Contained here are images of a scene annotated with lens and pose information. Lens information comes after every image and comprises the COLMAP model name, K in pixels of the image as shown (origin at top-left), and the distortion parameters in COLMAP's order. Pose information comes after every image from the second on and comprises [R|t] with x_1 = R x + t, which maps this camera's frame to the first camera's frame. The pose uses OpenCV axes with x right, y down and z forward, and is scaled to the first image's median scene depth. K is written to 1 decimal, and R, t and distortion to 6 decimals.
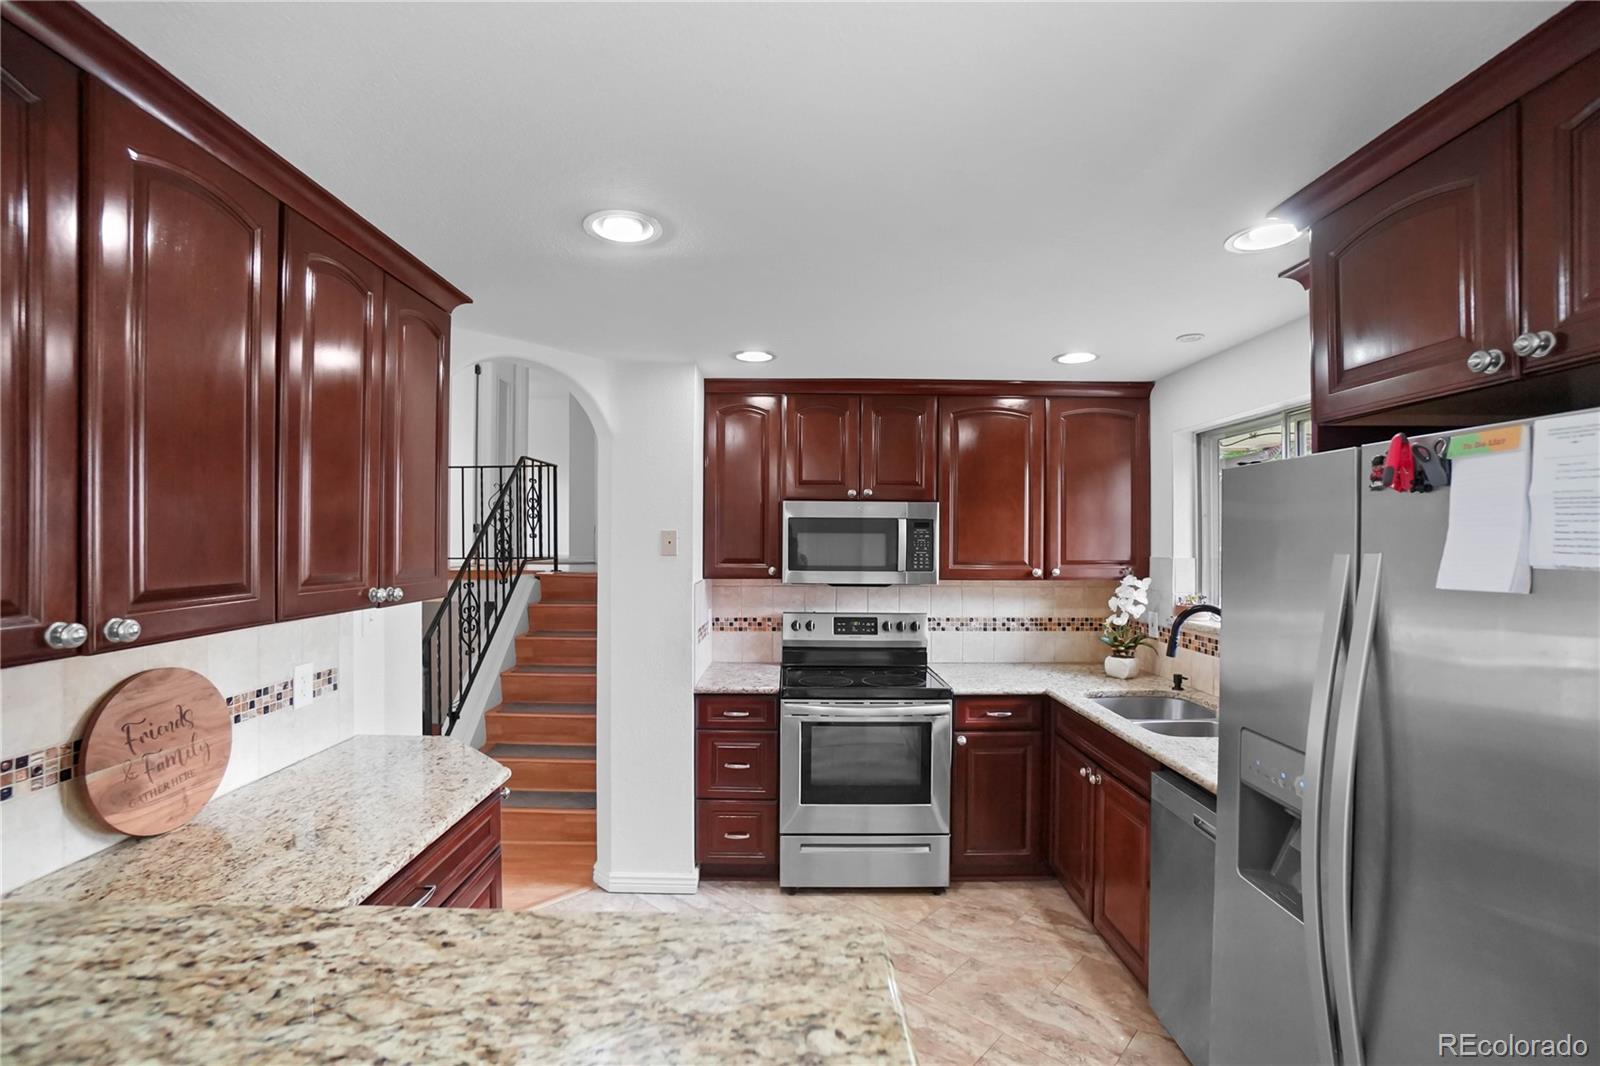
lens RADIAL K [[697.3, 0, 800.6], [0, 697.3, 544.9], [0, 0, 1]] dist [-0.003579, 0.000471]
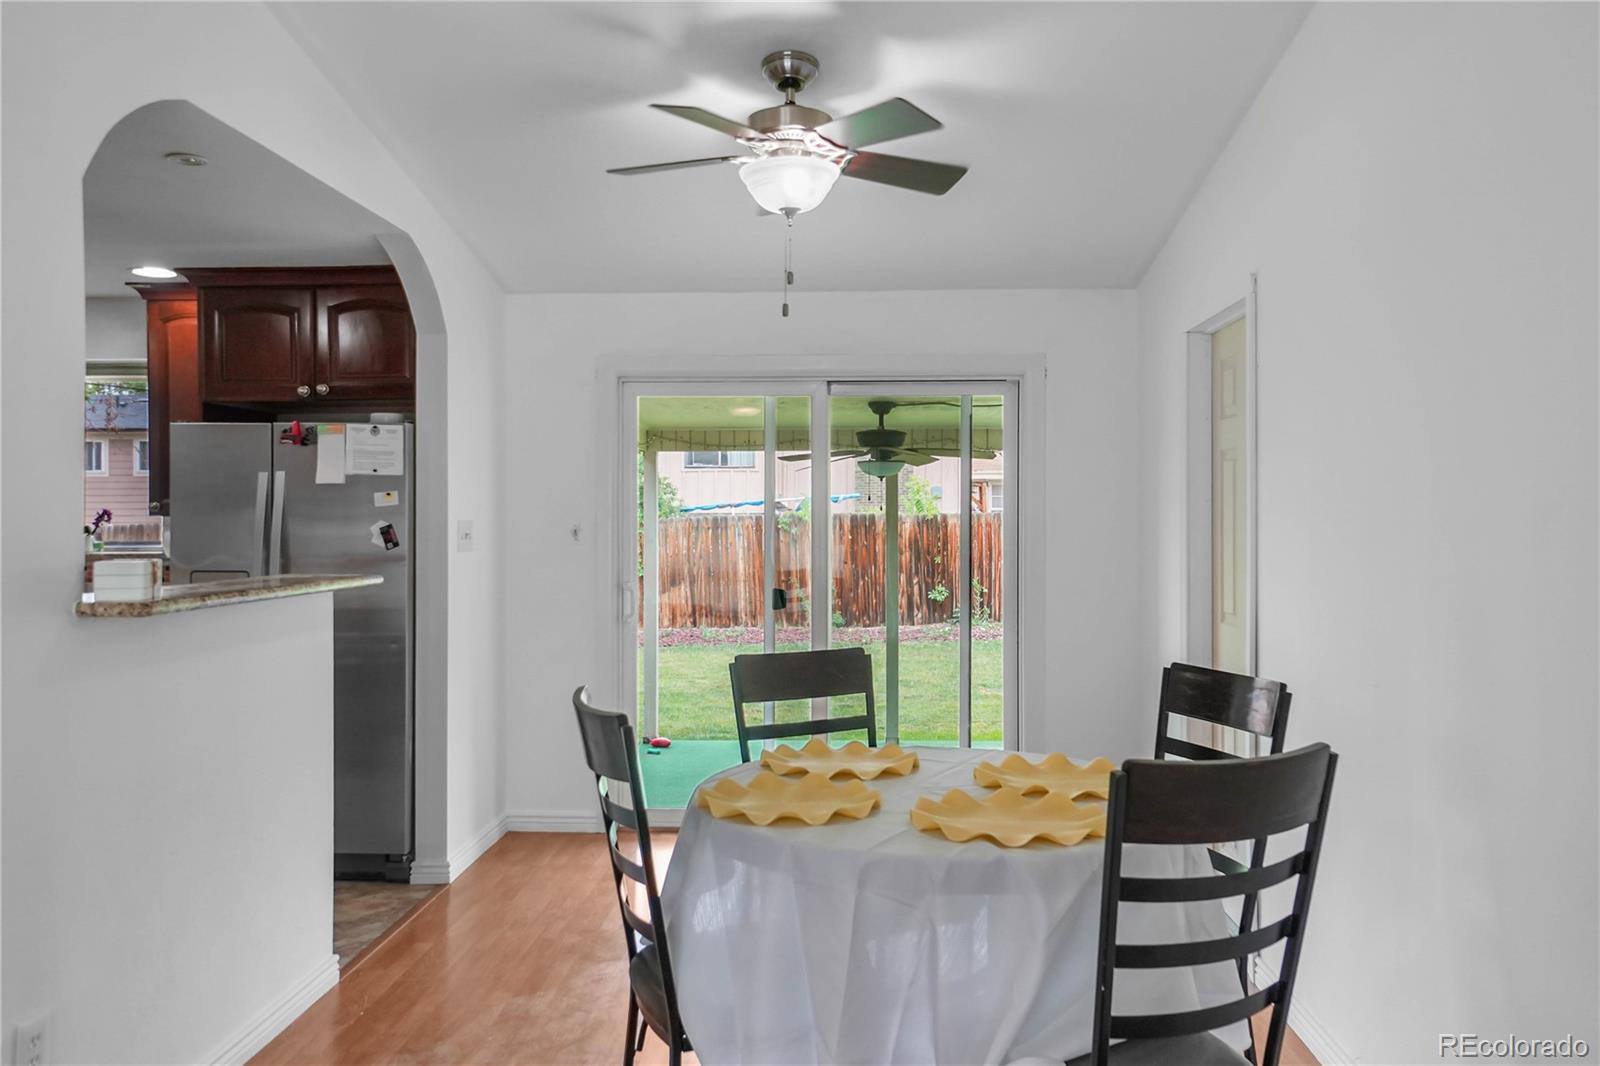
lens RADIAL K [[1221.3, 0, 847.2], [0, 1221.3, 508.8], [0, 0, 1]] dist [0.002295, 0.012617]
pose [[0.029248, 0.001922, 0.999570, -1.549194], [0.008503, 0.999961, -0.002172, 0.078592], [-0.999536, 0.008563, 0.029230, -0.474523]]
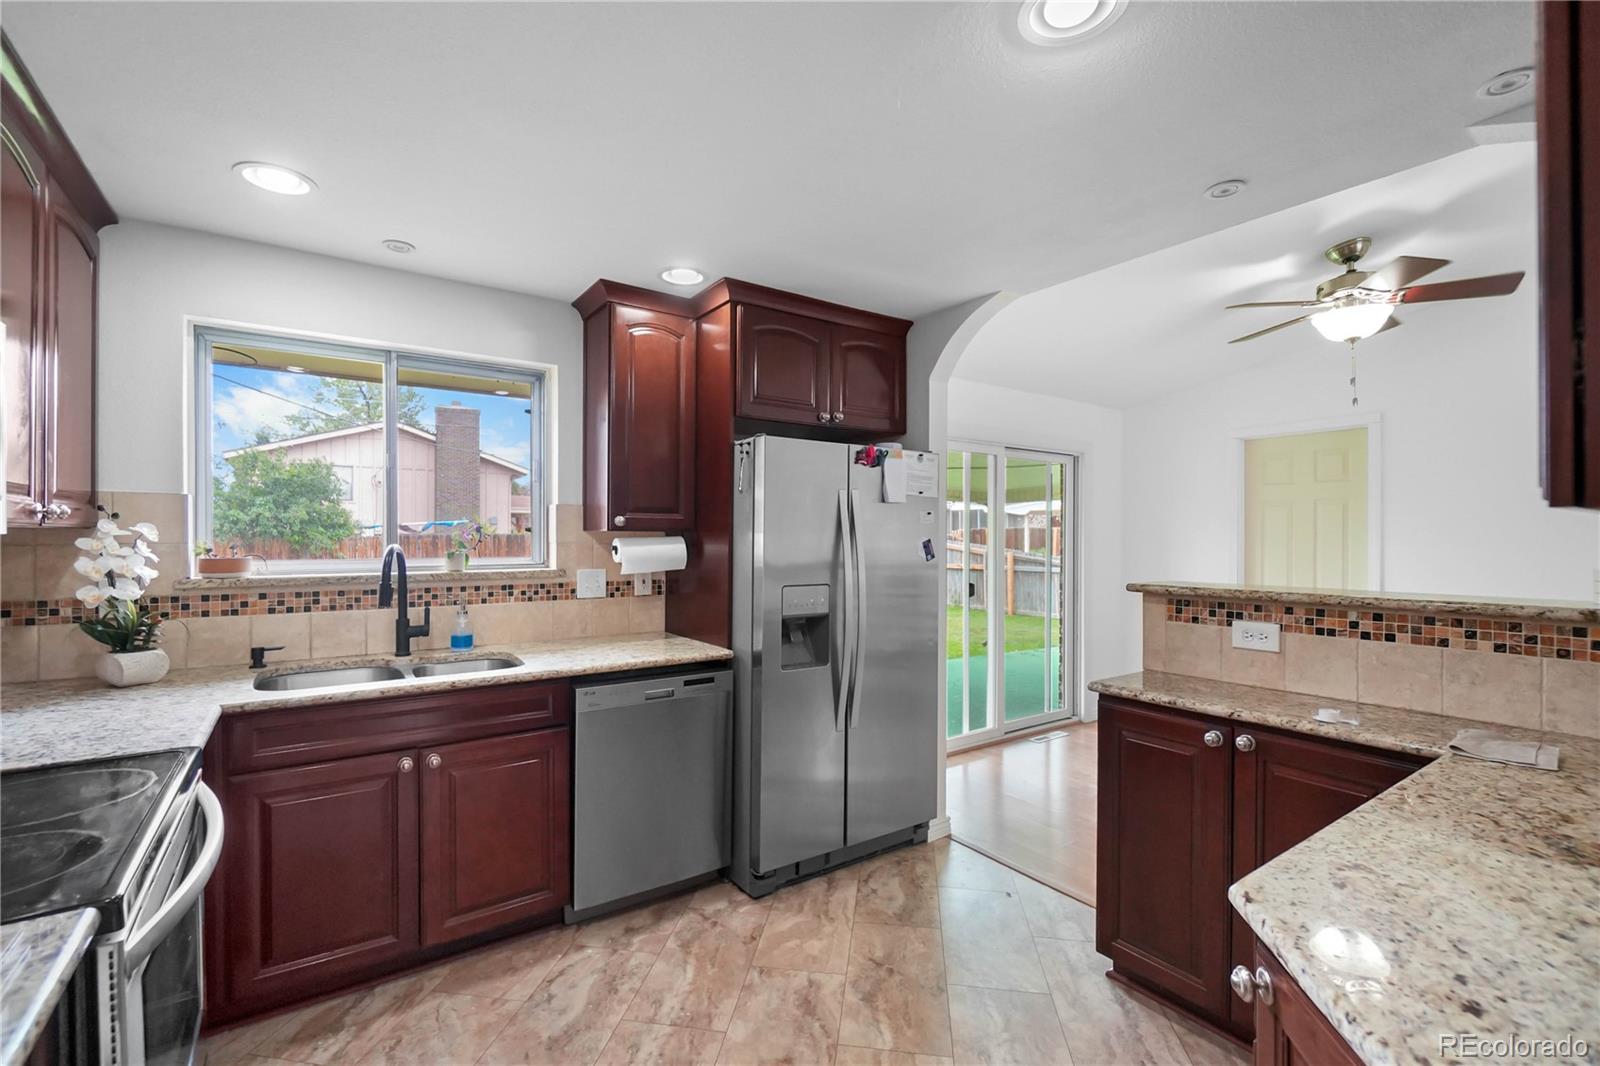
lens RADIAL K [[697.3, 0, 785.3], [0, 697.3, 534.7], [0, 0, 1]] dist [-0.003579, 0.000471]
pose [[-0.548372, -0.002358, 0.836231, -0.544304], [-0.002906, 0.999995, 0.000915, 0.084378], [-0.836230, -0.001928, -0.548376, 1.279722]]
